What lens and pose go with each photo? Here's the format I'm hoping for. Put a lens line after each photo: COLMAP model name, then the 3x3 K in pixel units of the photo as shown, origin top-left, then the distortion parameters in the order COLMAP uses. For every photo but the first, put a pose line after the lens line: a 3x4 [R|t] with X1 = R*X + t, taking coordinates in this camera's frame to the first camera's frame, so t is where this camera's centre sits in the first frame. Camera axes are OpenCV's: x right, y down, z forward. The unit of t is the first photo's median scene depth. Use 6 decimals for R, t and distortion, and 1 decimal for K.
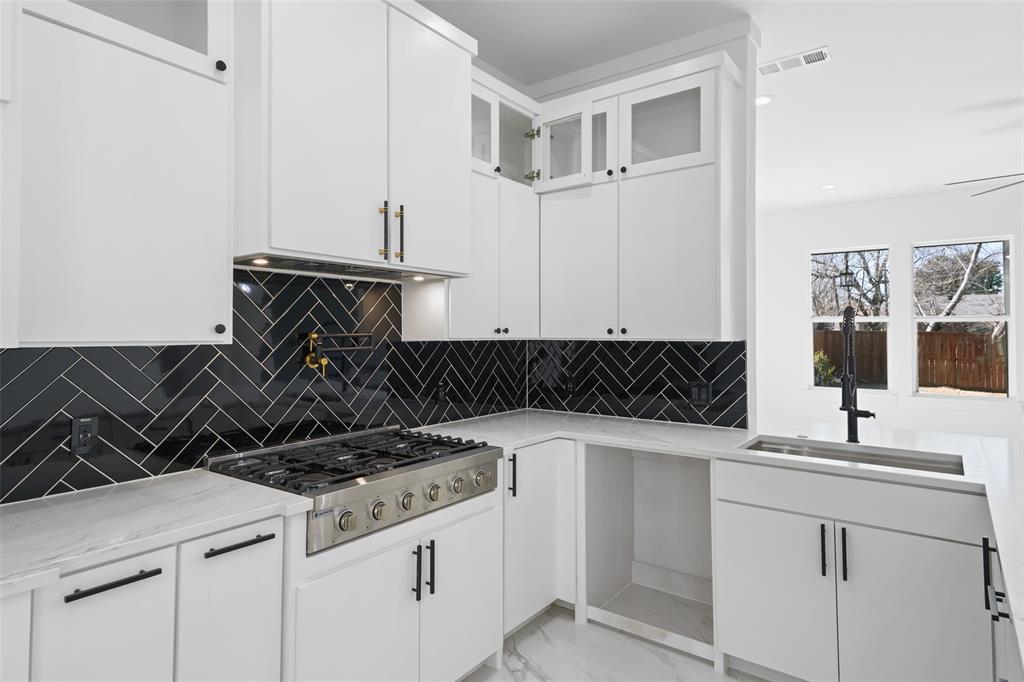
lens RADIAL K [[572.3, 0, 510.1], [0, 572.3, 322.4], [0, 0, 1]] dist [0.025269, -0.000122]
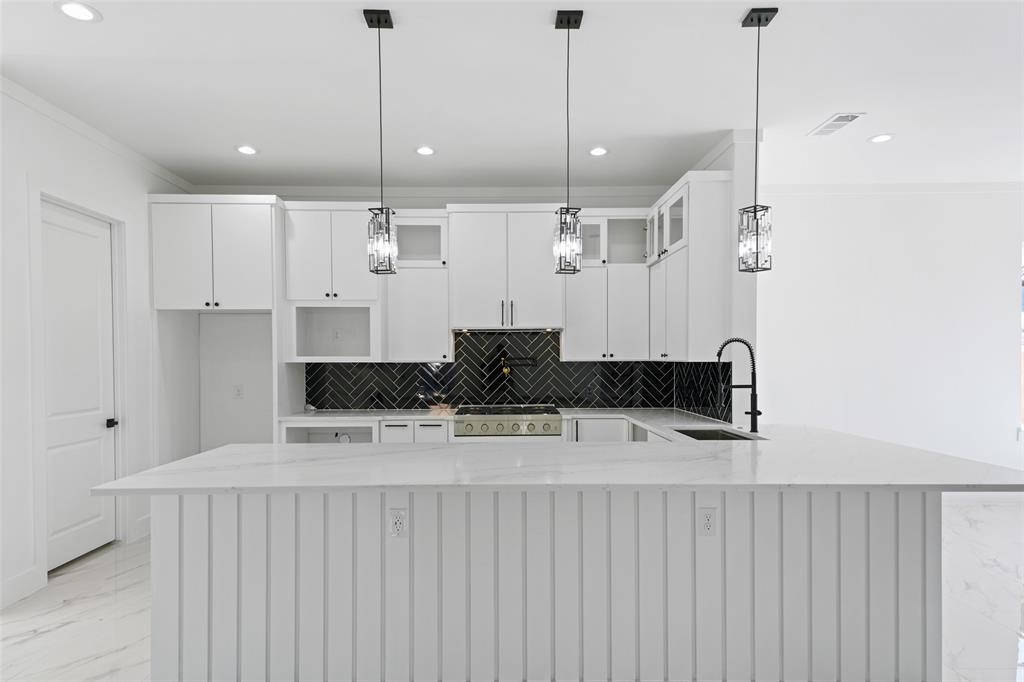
lens RADIAL K [[572.3, 0, 505.3], [0, 572.3, 367.0], [0, 0, 1]] dist [0.025269, -0.000122]
pose [[0.611226, 0.008551, -0.791410, 1.238607], [0.020071, 0.999453, 0.026301, -0.002505], [0.791202, -0.031960, 0.610719, -0.314829]]
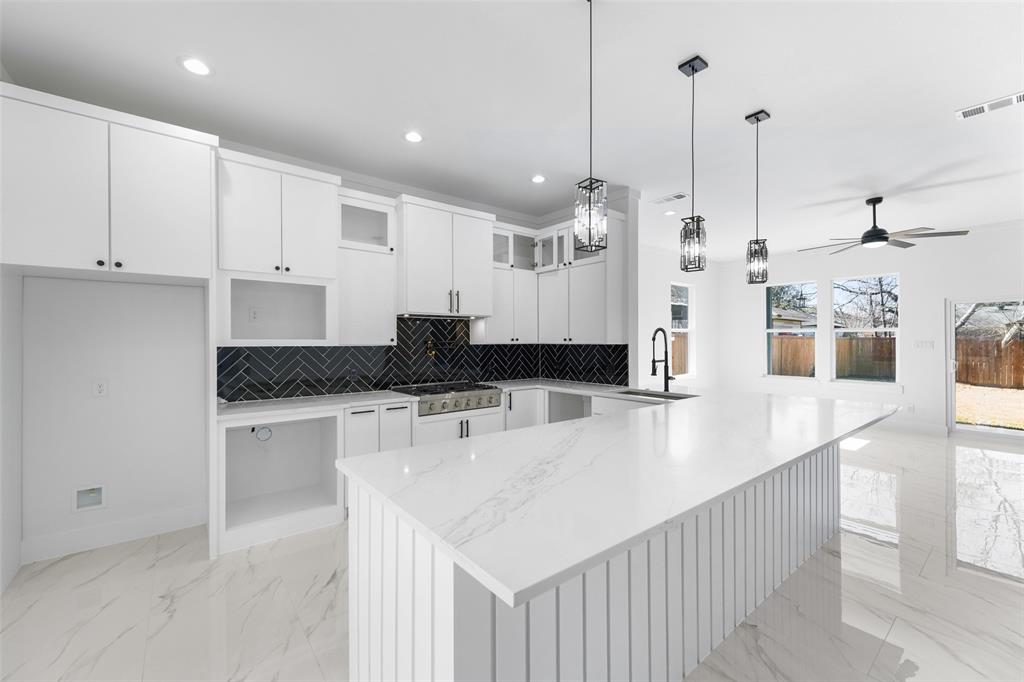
lens RADIAL K [[407.8, 0, 505.1], [0, 407.8, 340.7], [0, 0, 1]] dist [-0.001933, -0.000374]
pose [[0.965365, -0.004493, -0.260866, 0.381559], [0.009154, 0.999819, 0.016656, -0.008529], [0.260744, -0.018467, 0.965231, -0.549694]]
